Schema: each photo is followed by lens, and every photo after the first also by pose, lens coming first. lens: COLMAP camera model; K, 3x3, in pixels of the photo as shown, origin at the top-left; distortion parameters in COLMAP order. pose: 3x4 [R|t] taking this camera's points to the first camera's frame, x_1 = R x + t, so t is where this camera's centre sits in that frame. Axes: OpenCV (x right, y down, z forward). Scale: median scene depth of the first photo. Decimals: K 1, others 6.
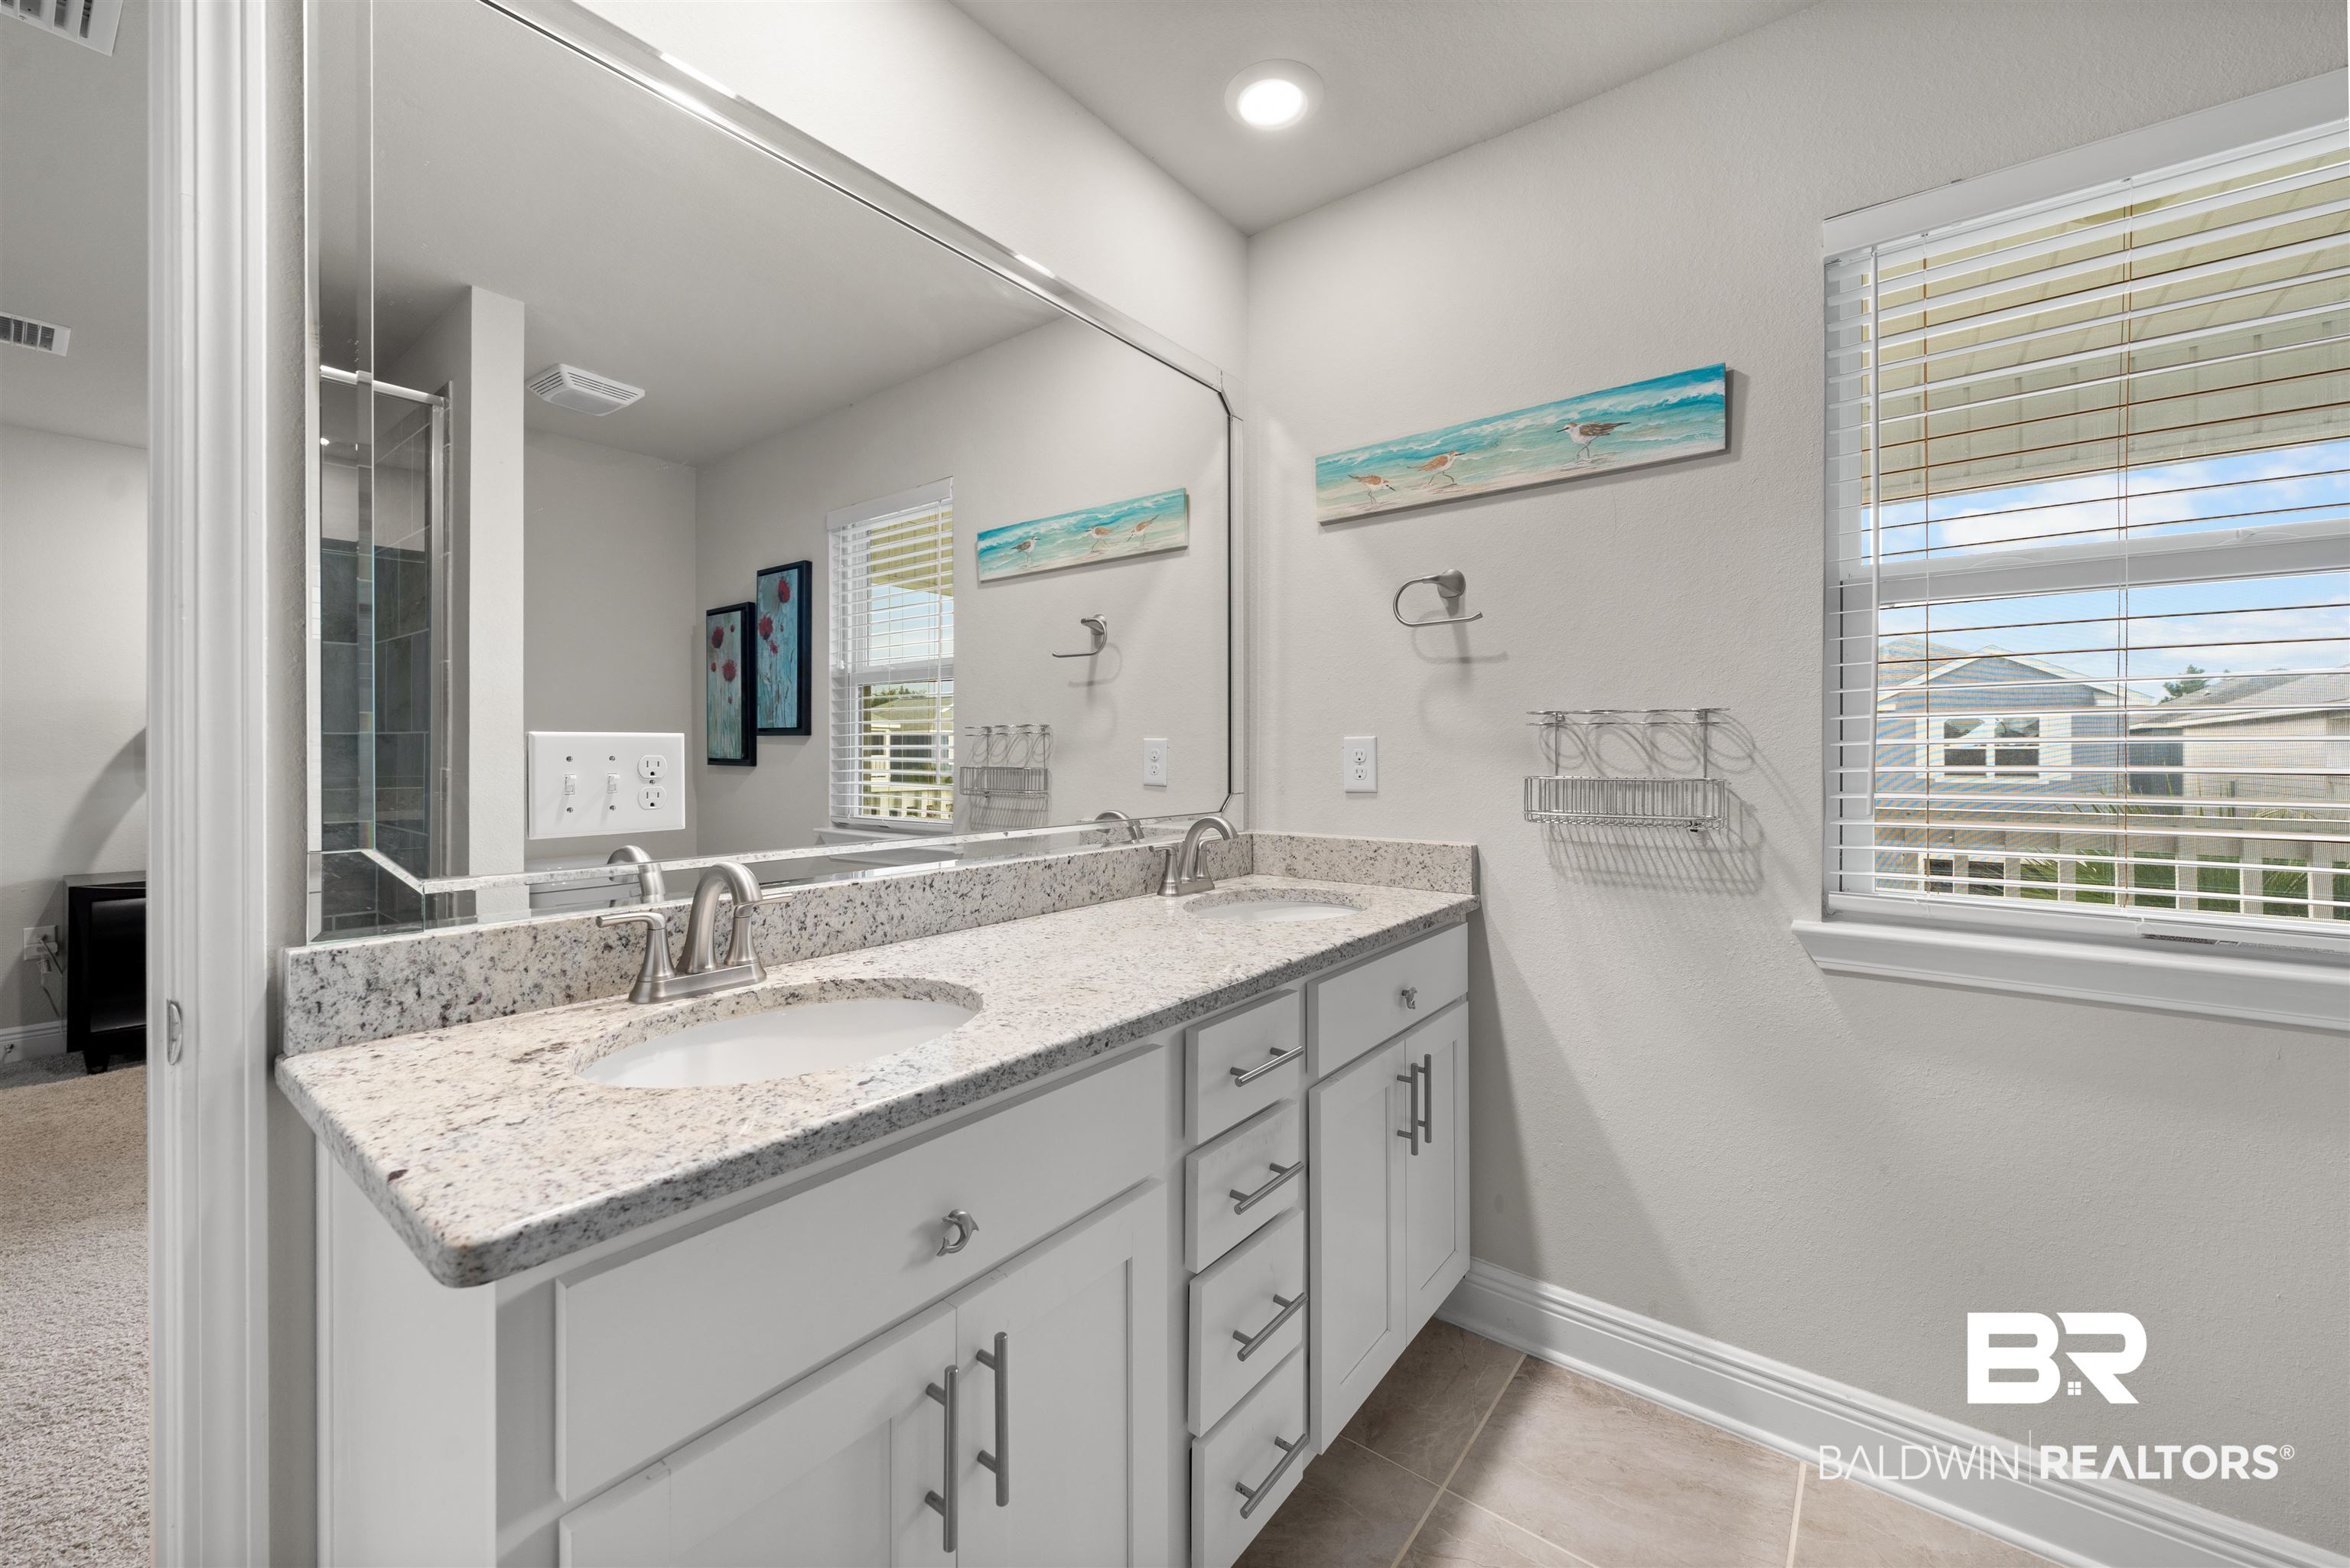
lens RADIAL K [[944.7, 0, 1212.0], [0, 944.7, 751.2], [0, 0, 1]] dist [-0.001961, 0.000010]
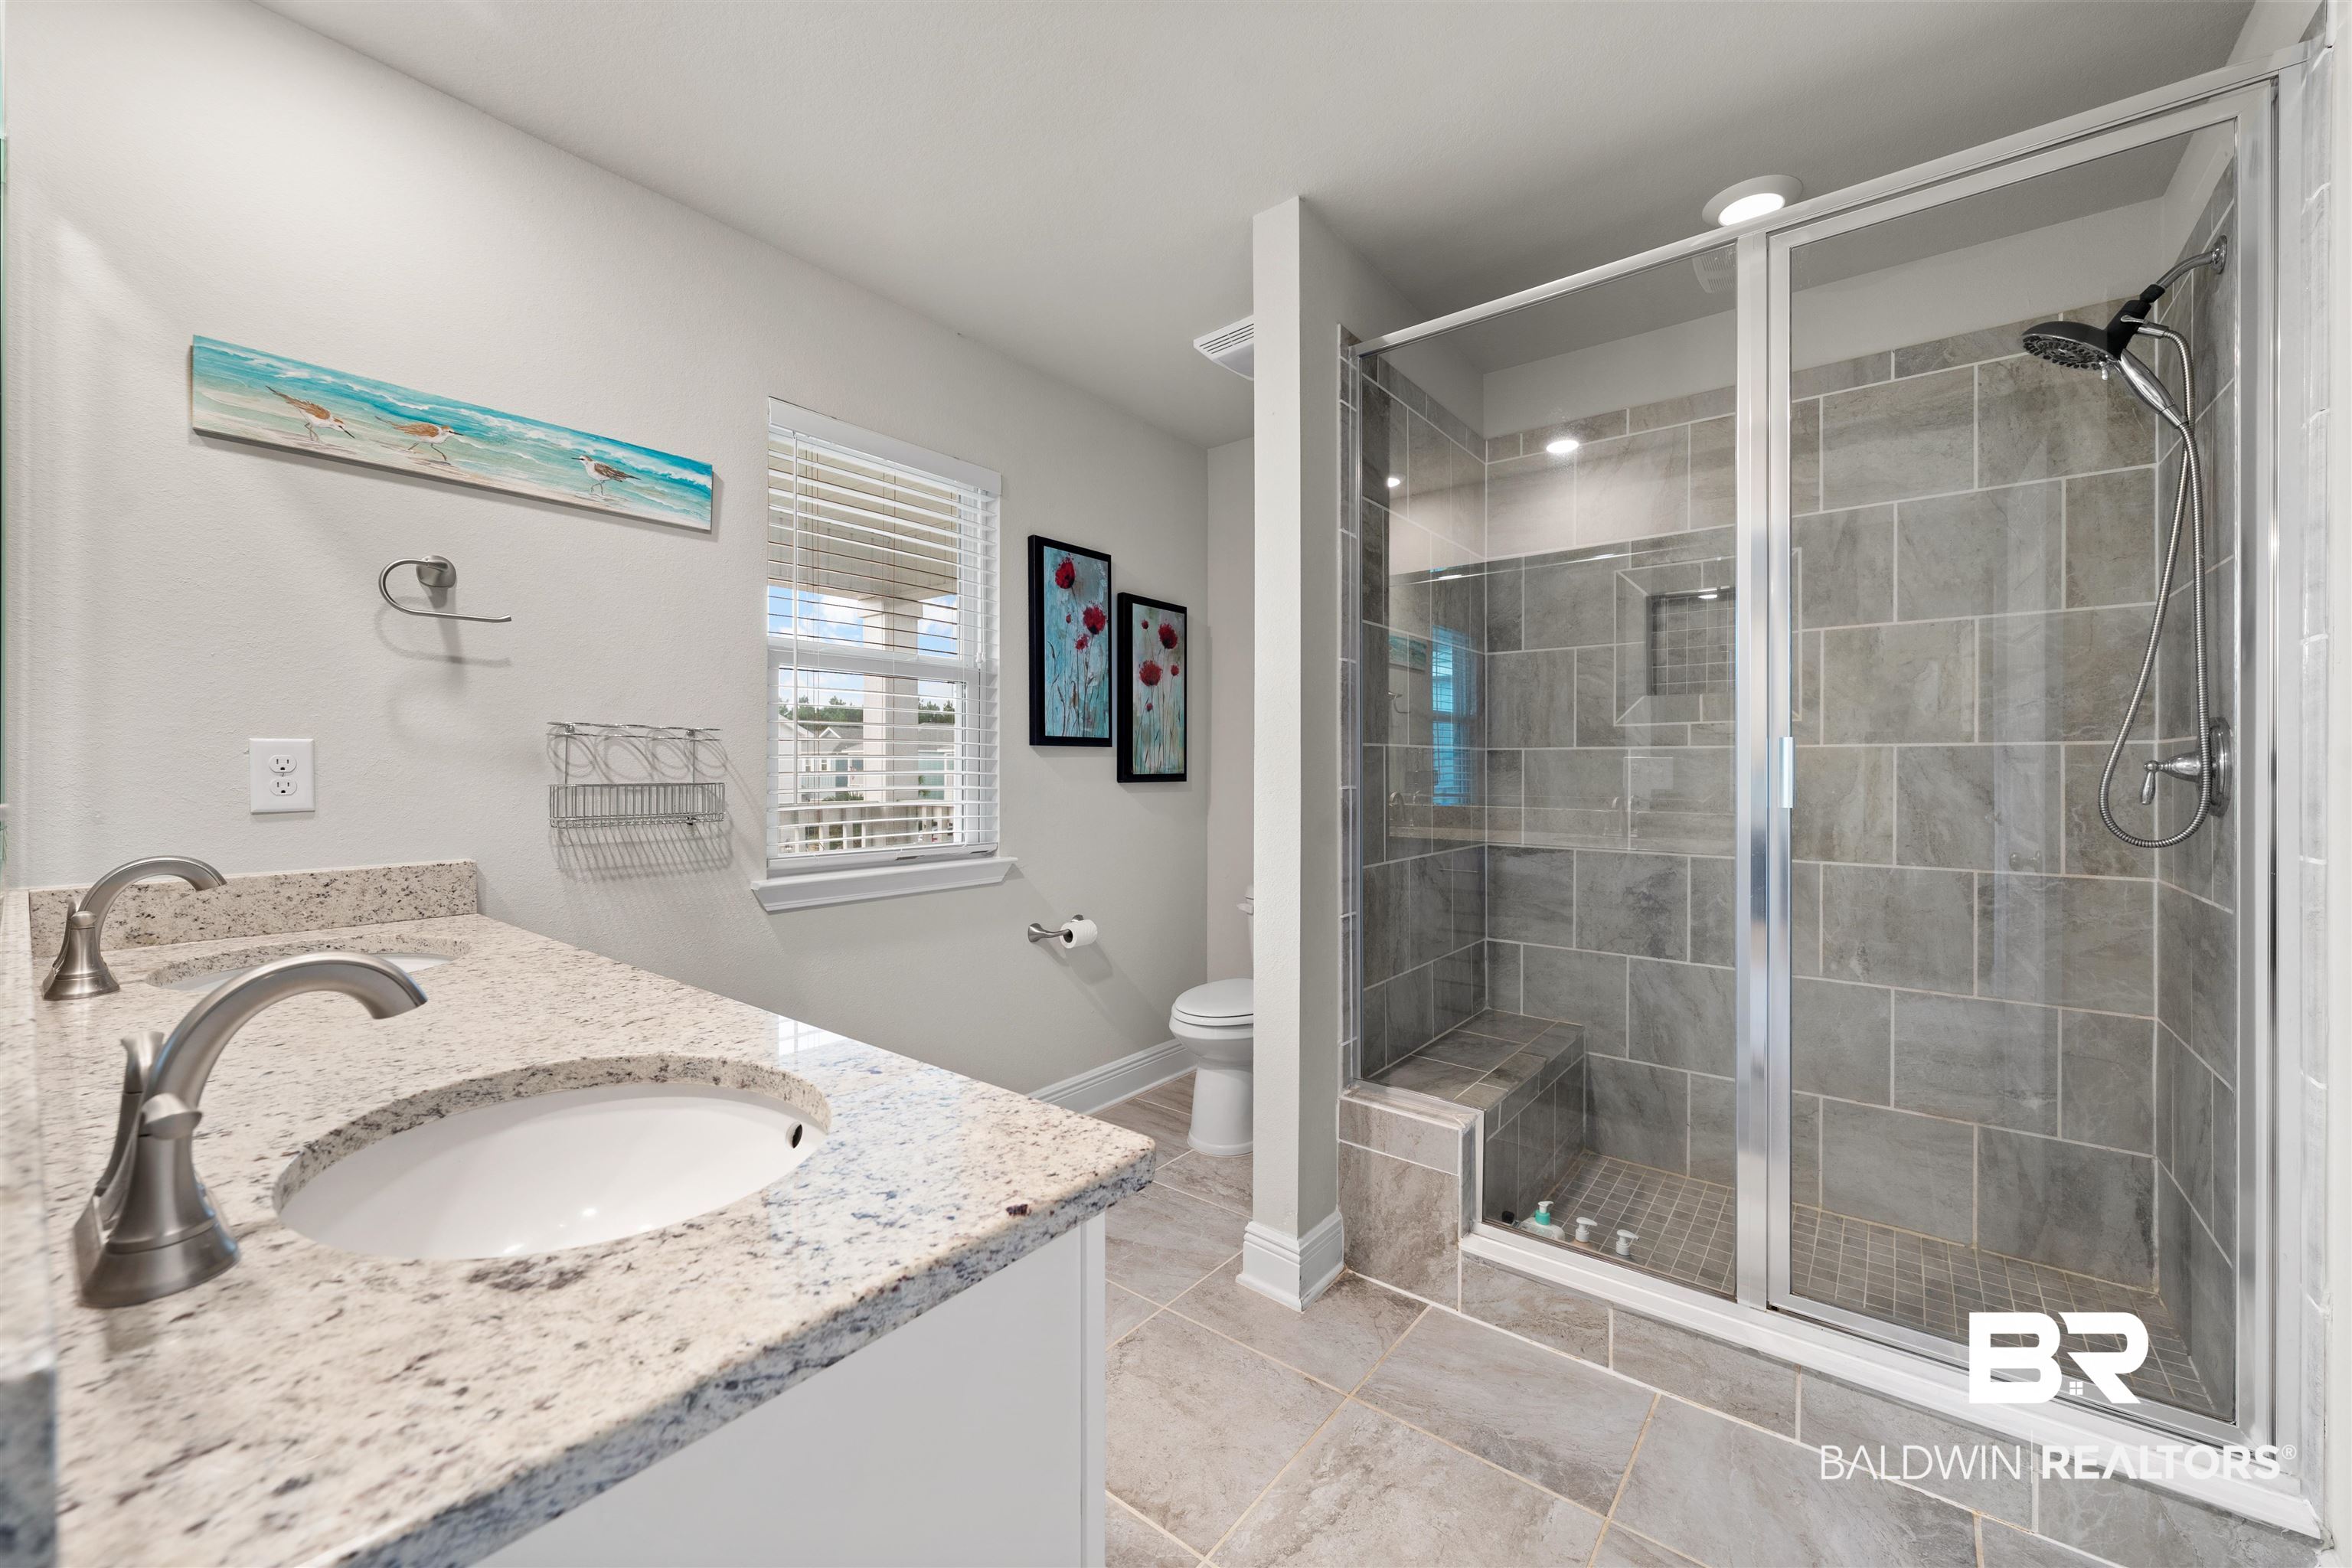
lens RADIAL K [[945.5, 0, 1178.2], [0, 945.5, 776.9], [0, 0, 1]] dist [-0.001961, 0.000010]
pose [[-0.019775, -0.008957, 0.999764, -0.734918], [-0.003360, 0.999955, 0.008892, 0.006867], [-0.999799, -0.003184, -0.019804, 0.354451]]
